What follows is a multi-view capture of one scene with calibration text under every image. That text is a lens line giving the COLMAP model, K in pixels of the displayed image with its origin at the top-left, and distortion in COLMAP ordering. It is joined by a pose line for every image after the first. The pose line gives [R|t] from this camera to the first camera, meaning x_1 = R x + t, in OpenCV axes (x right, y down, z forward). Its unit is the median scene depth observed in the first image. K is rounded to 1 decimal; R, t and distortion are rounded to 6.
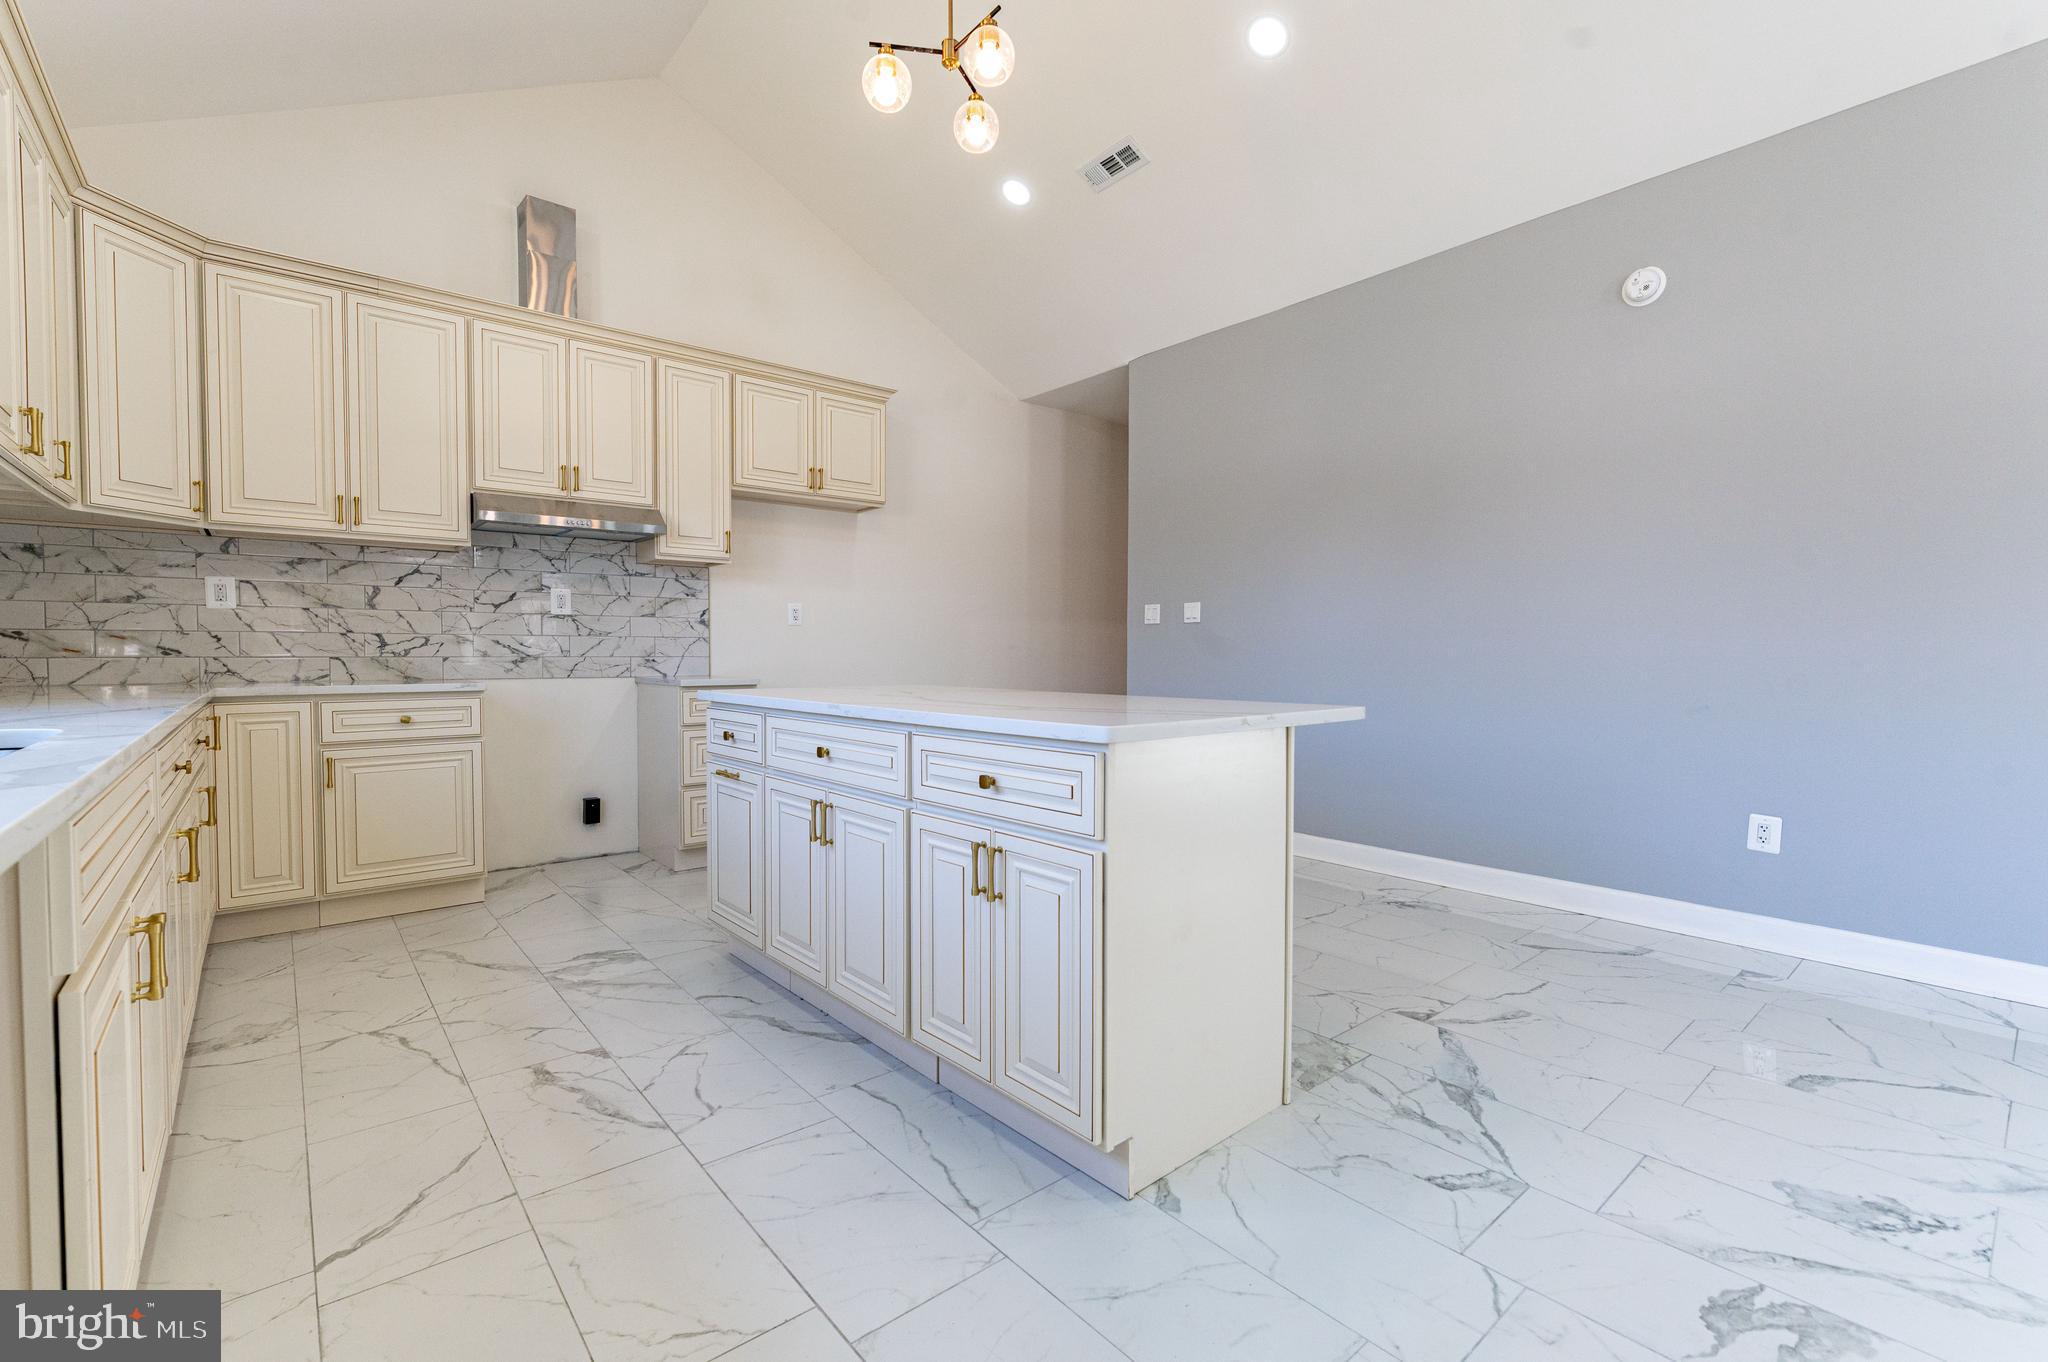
lens RADIAL K [[894.3, 0, 1029.1], [0, 894.3, 678.2], [0, 0, 1]] dist [-0.000702, 0.000038]
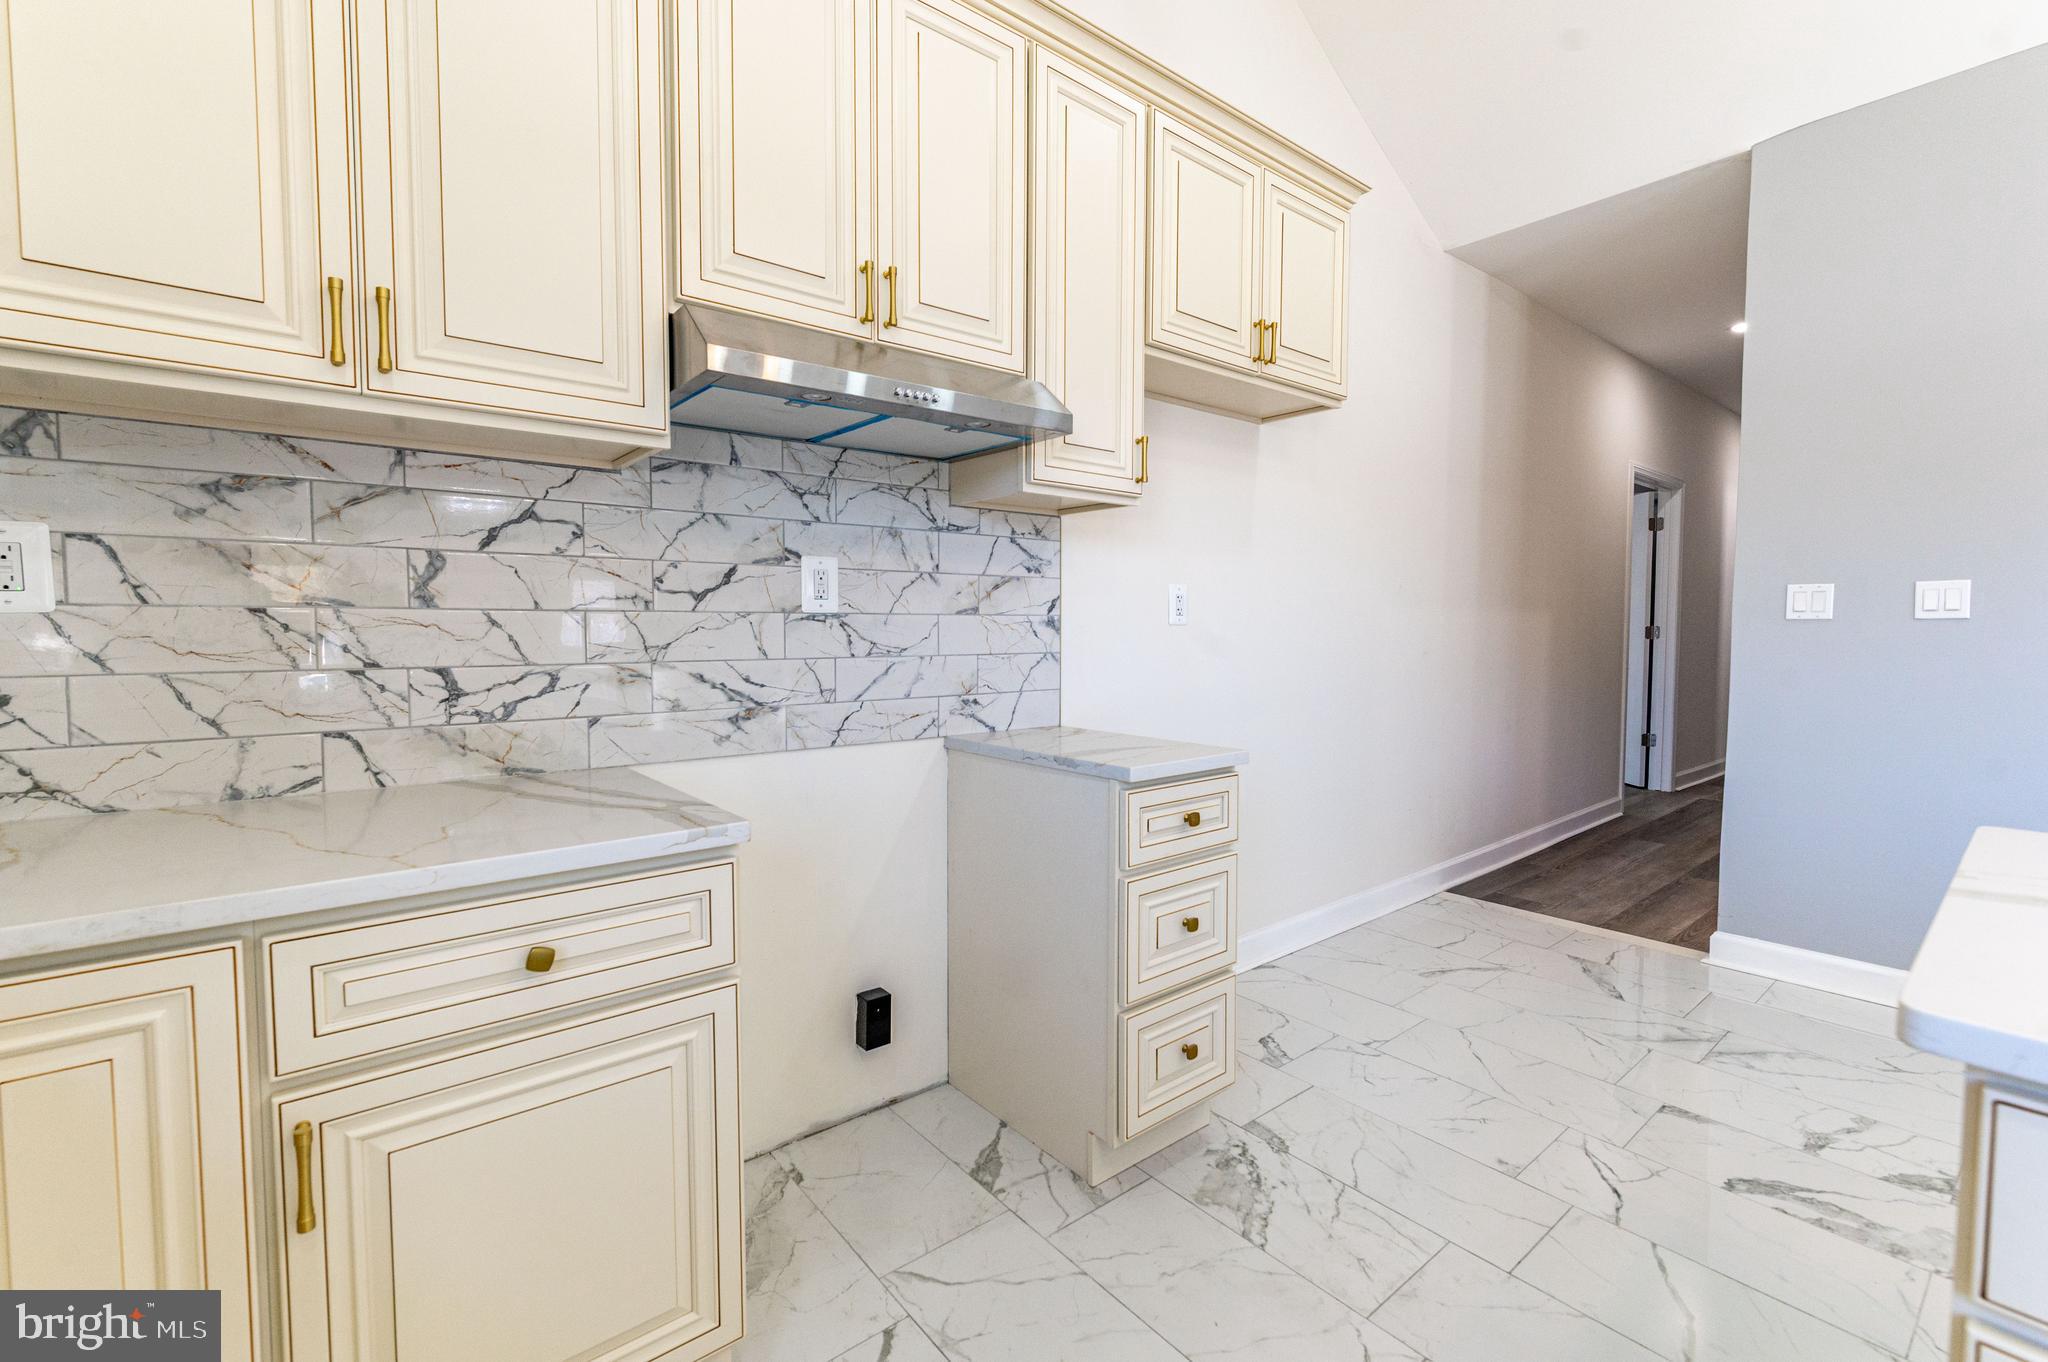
lens RADIAL K [[874.6, 0, 1015.9], [0, 874.6, 666.6], [0, 0, 1]] dist [0.001905, -0.000066]
pose [[0.999660, -0.000795, -0.026072, -0.456512], [0.001268, 0.999835, 0.018144, -0.057234], [0.026054, -0.018171, 0.999495, 0.608712]]
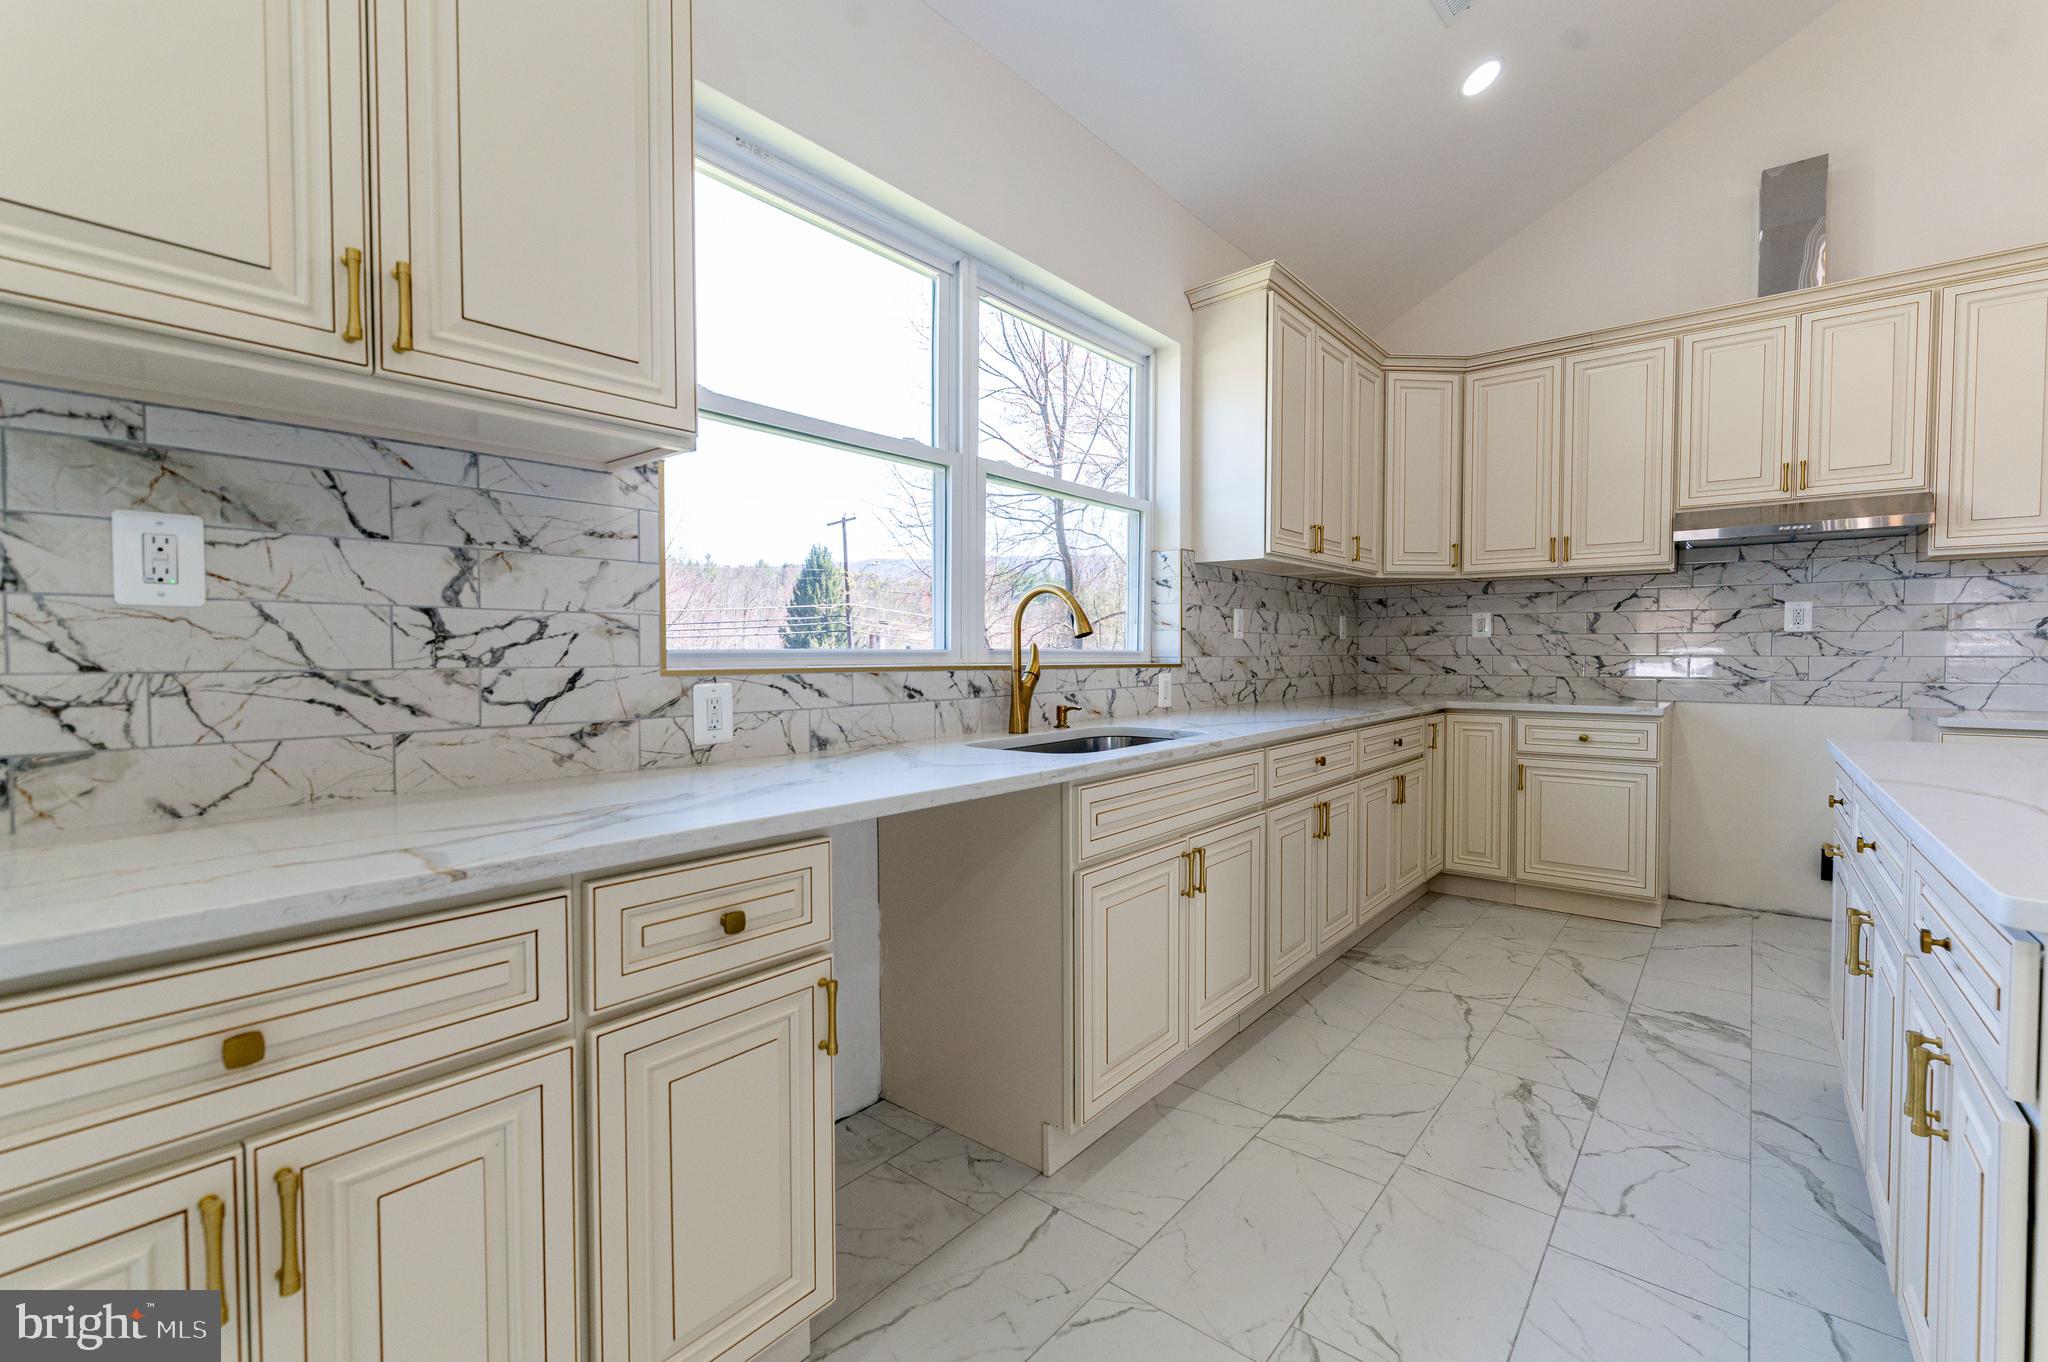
lens RADIAL K [[881.3, 0, 1037.2], [0, 881.3, 677.4], [0, 0, 1]] dist [-0.001665, -0.000308]
pose [[0.181556, 0.027151, -0.983006, 0.204268], [-0.026375, 0.999394, 0.022733, -0.029933], [0.983027, 0.021800, 0.182163, 0.132818]]
